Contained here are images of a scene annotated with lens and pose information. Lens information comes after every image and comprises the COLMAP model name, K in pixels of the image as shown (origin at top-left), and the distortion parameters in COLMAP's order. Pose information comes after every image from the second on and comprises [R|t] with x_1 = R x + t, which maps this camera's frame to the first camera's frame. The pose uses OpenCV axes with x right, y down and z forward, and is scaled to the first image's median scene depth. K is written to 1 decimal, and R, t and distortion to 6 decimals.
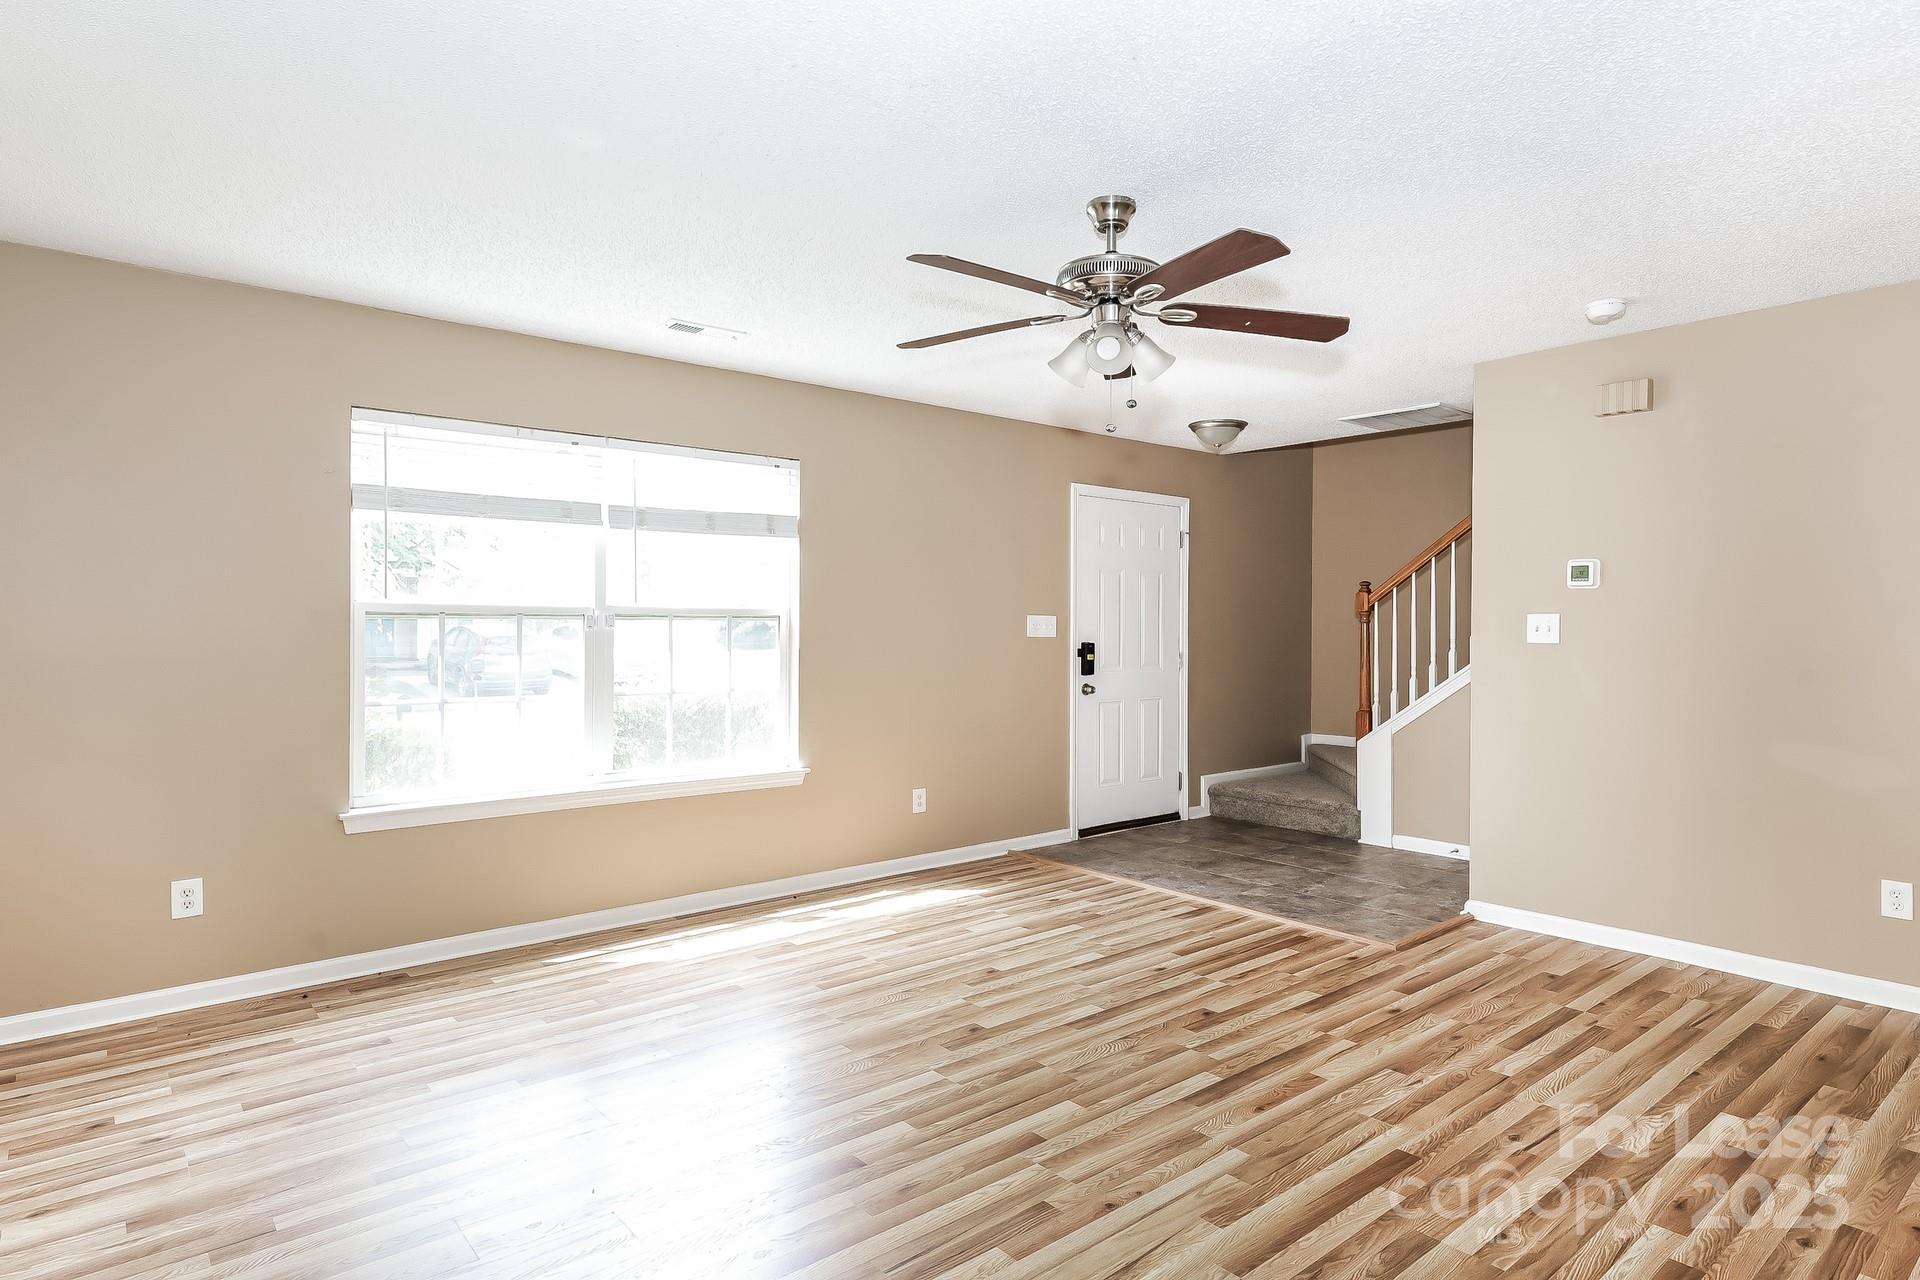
lens RADIAL K [[1022.3, 0, 955.2], [0, 1022.3, 625.4], [0, 0, 1]] dist [0.000762, 0.000092]
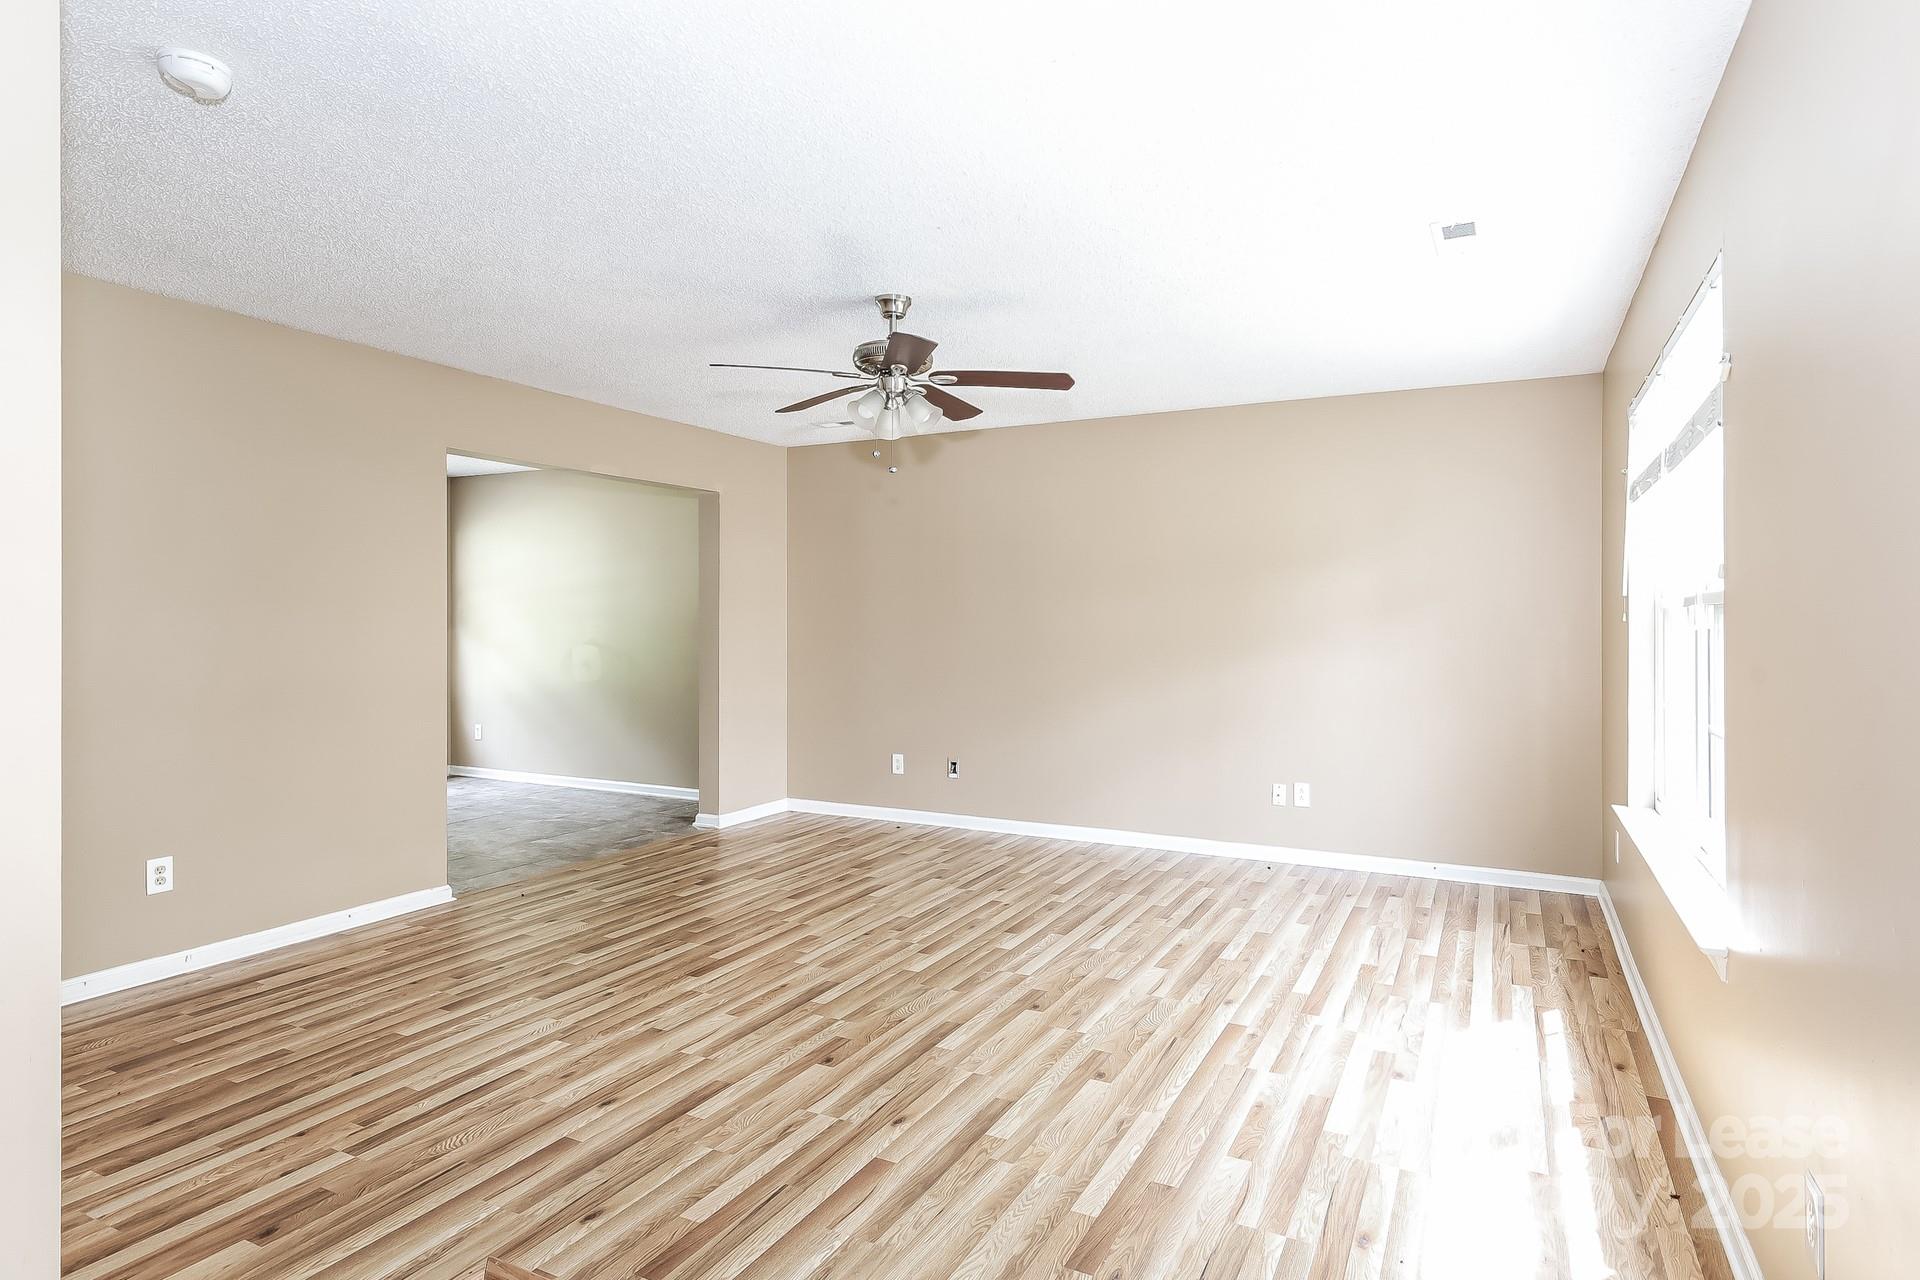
lens RADIAL K [[1022.3, 0, 955.2], [0, 1022.3, 625.4], [0, 0, 1]] dist [0.000762, 0.000092]
pose [[-0.920054, 0.000243, -0.391793, 0.527968], [-0.000151, 1.000000, 0.000975, -0.008369], [0.391793, 0.000957, -0.920053, 1.990099]]
